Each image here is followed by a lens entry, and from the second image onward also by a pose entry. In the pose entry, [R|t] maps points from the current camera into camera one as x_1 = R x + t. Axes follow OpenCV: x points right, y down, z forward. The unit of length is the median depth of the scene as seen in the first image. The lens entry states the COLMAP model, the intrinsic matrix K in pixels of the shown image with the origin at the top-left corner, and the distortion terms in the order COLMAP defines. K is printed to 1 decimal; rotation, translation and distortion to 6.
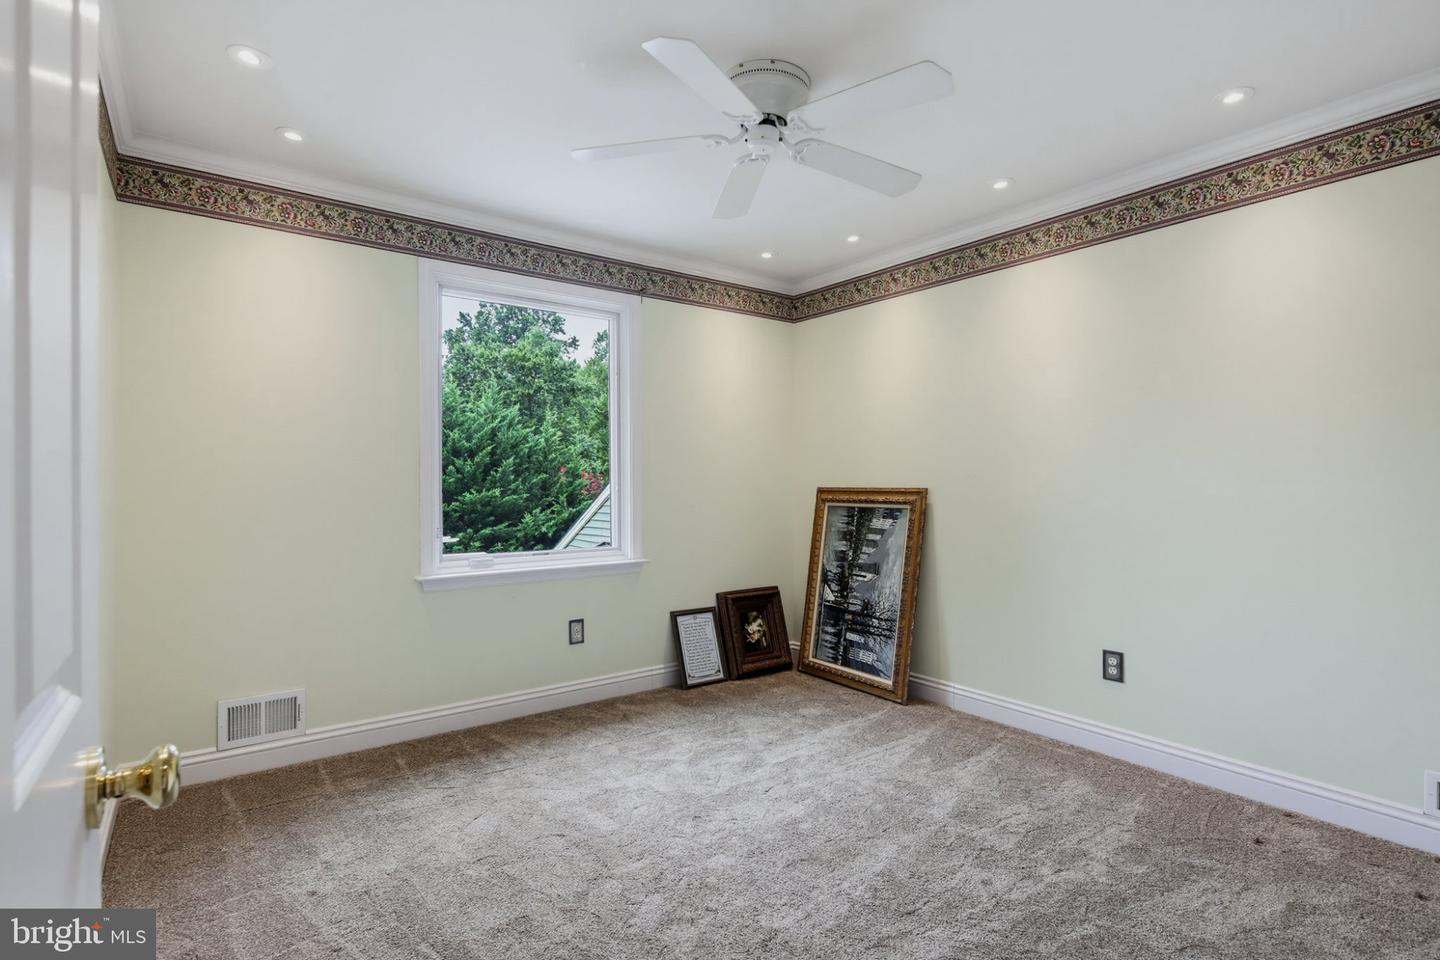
lens RADIAL K [[688.0, 0, 709.9], [0, 688.0, 446.0], [0, 0, 1]] dist [-0.000630, -0.001119]
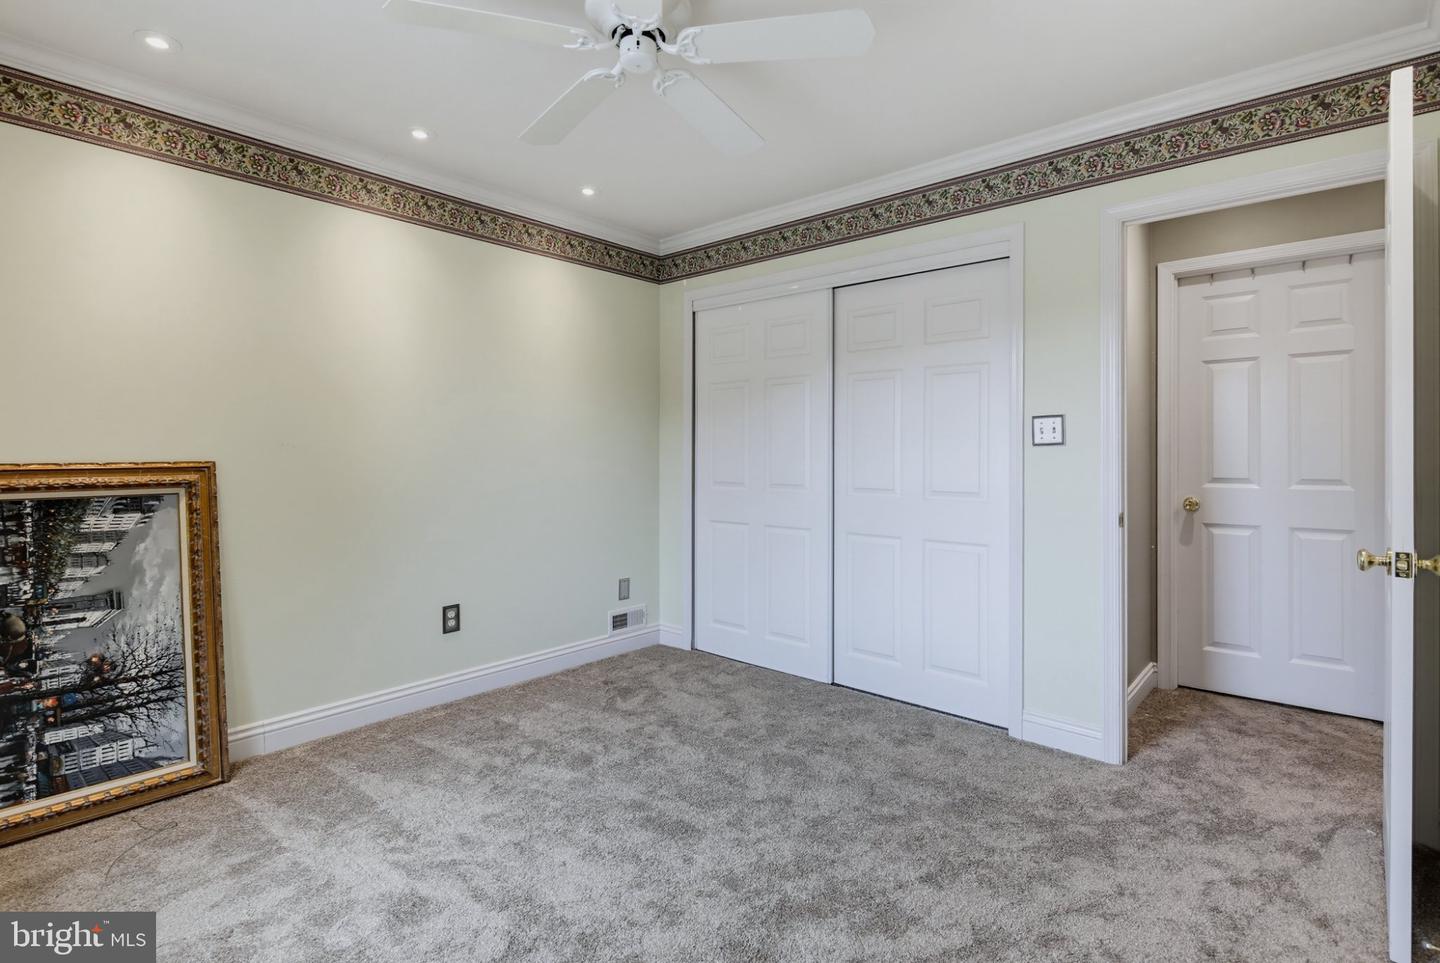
lens RADIAL K [[688.0, 0, 709.9], [0, 688.0, 447.5], [0, 0, 1]] dist [-0.000630, -0.001119]
pose [[-0.215844, 0.008167, 0.976394, -0.448025], [-0.057816, 0.998104, -0.021130, 0.031810], [-0.974715, -0.061012, -0.214962, 0.643551]]
